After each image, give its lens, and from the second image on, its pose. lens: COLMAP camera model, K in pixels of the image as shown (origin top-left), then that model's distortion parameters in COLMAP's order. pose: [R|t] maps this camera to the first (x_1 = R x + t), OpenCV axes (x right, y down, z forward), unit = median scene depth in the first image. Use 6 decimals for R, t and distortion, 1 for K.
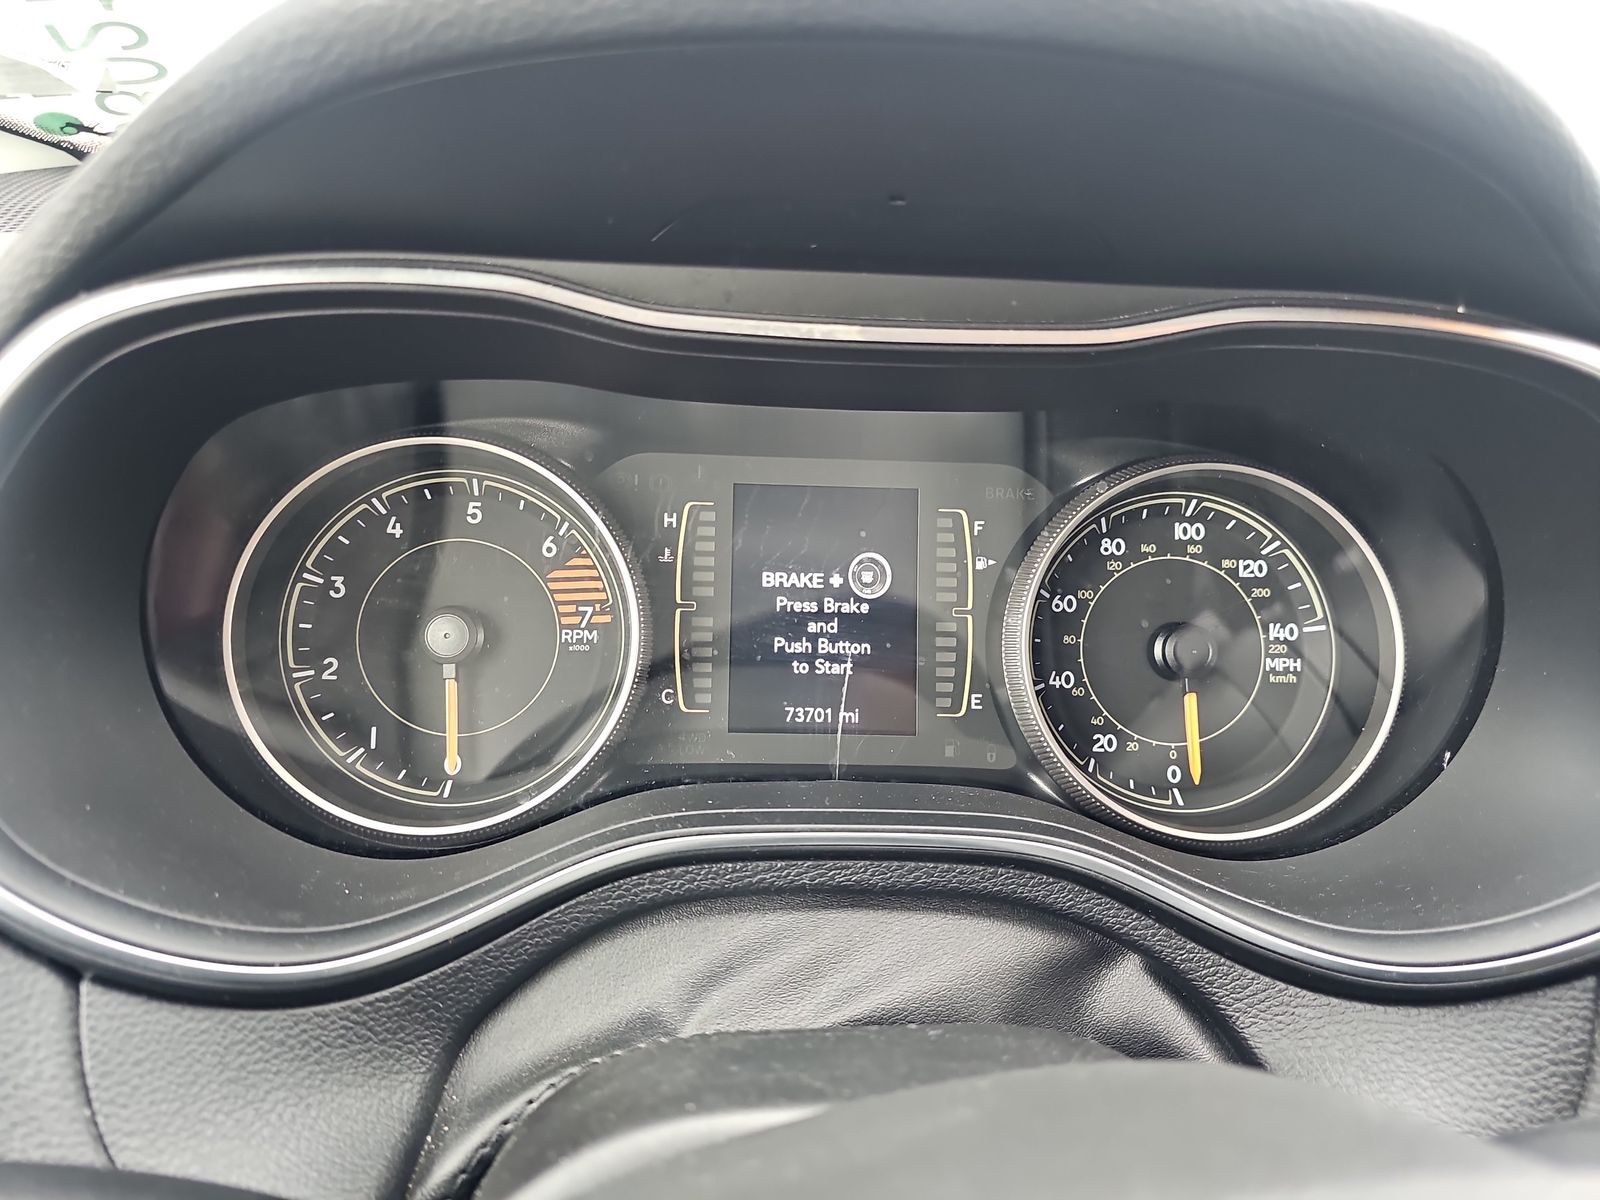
lens RADIAL K [[1078.5, 0, 800.8], [0, 1078.5, 586.4], [0, 0, 1]] dist [0.036176, -0.035864]
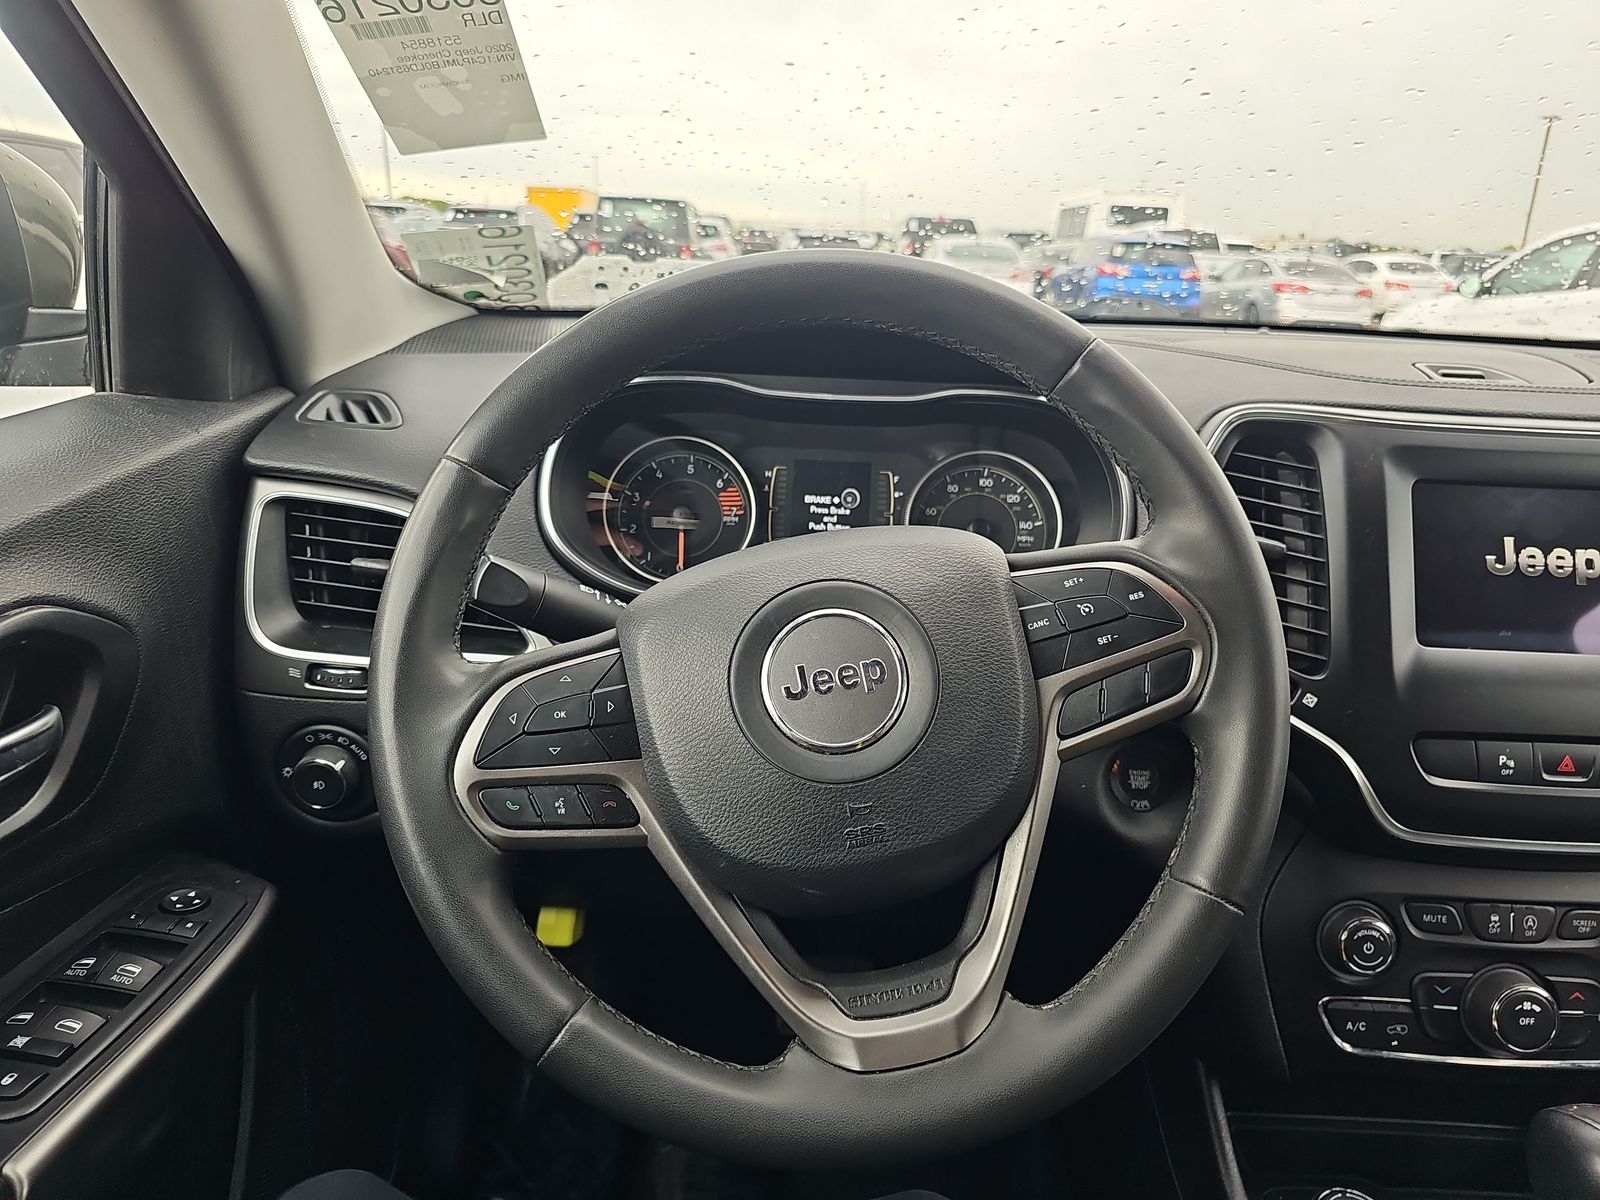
lens RADIAL K [[1078.5, 0, 802.7], [0, 1078.5, 595.9], [0, 0, 1]] dist [0.036176, -0.035864]
pose [[0.995938, 0.021624, -0.087402, 0.173117], [-0.026466, 0.998156, -0.054627, 0.340818], [0.086060, 0.056718, 0.994674, -1.385299]]
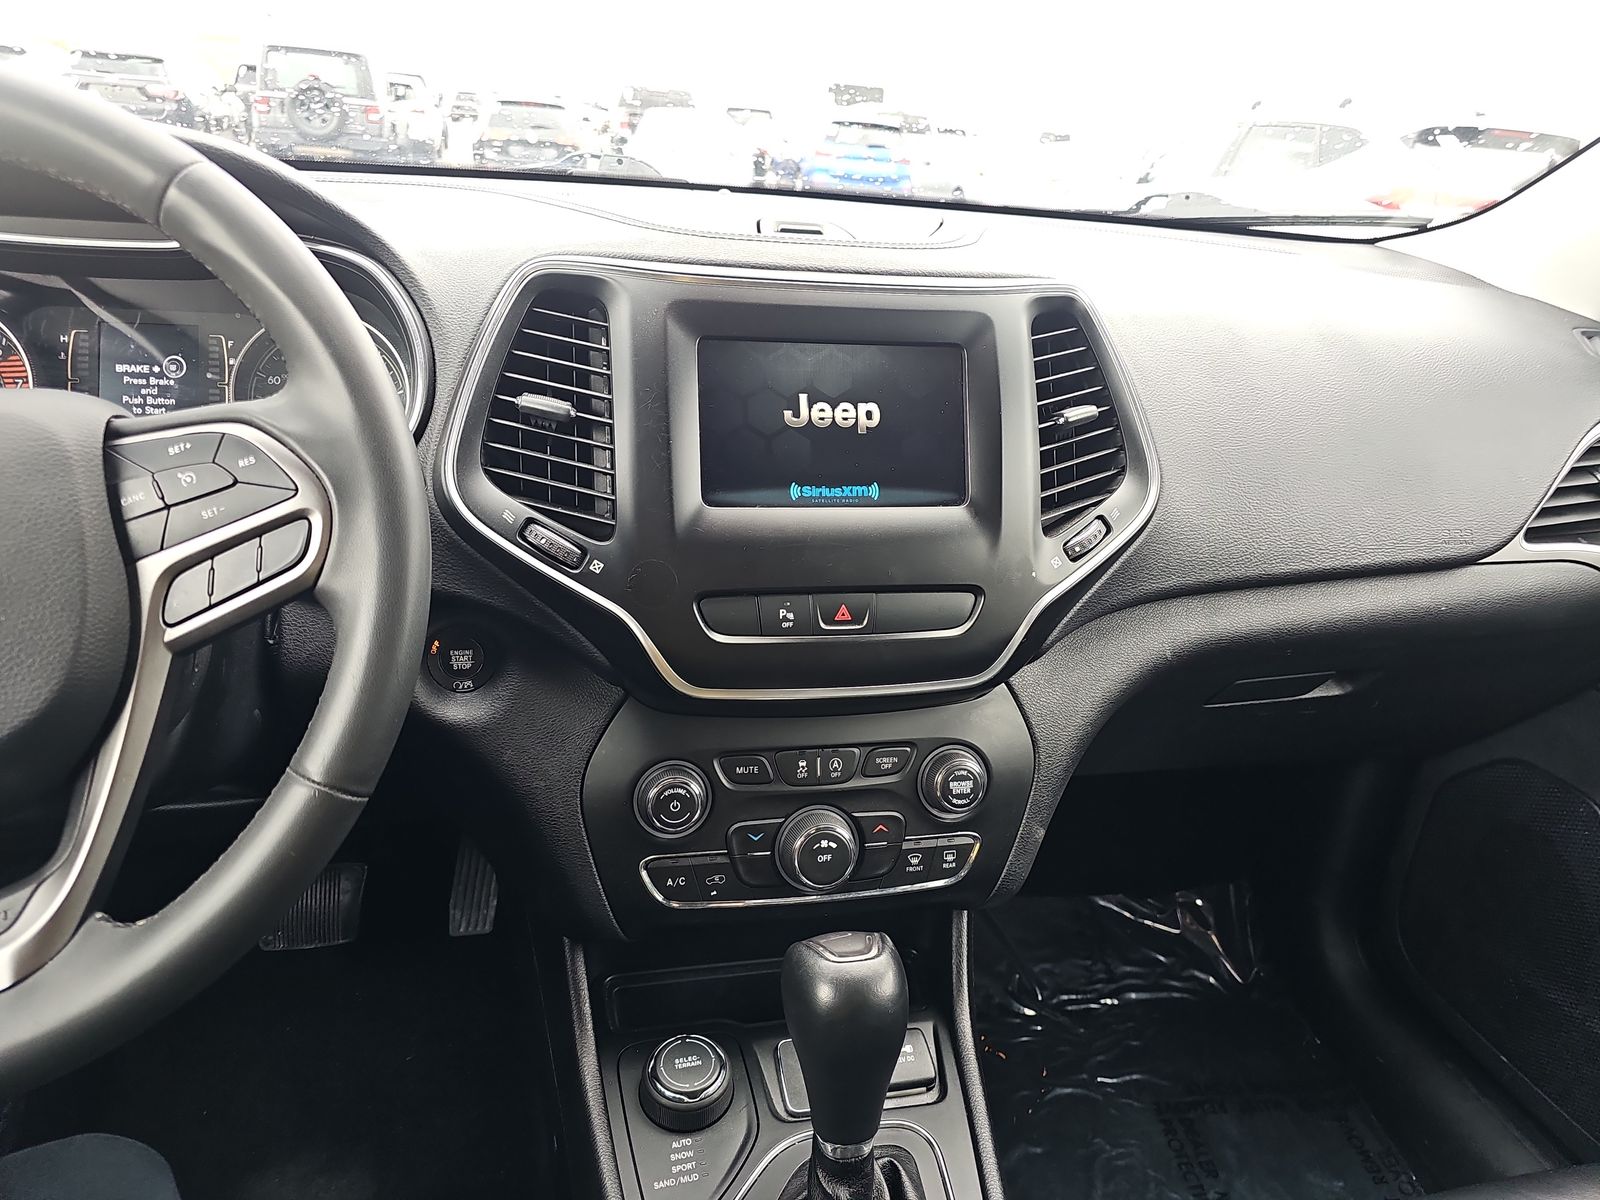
lens RADIAL K [[1078.5, 0, 798.7], [0, 1078.5, 590.4], [0, 0, 1]] dist [0.036176, -0.035864]
pose [[0.989180, -0.035243, 0.142413, 0.950421], [0.028961, 0.998524, 0.045944, 0.362135], [-0.143822, -0.041323, 0.988740, -1.280064]]
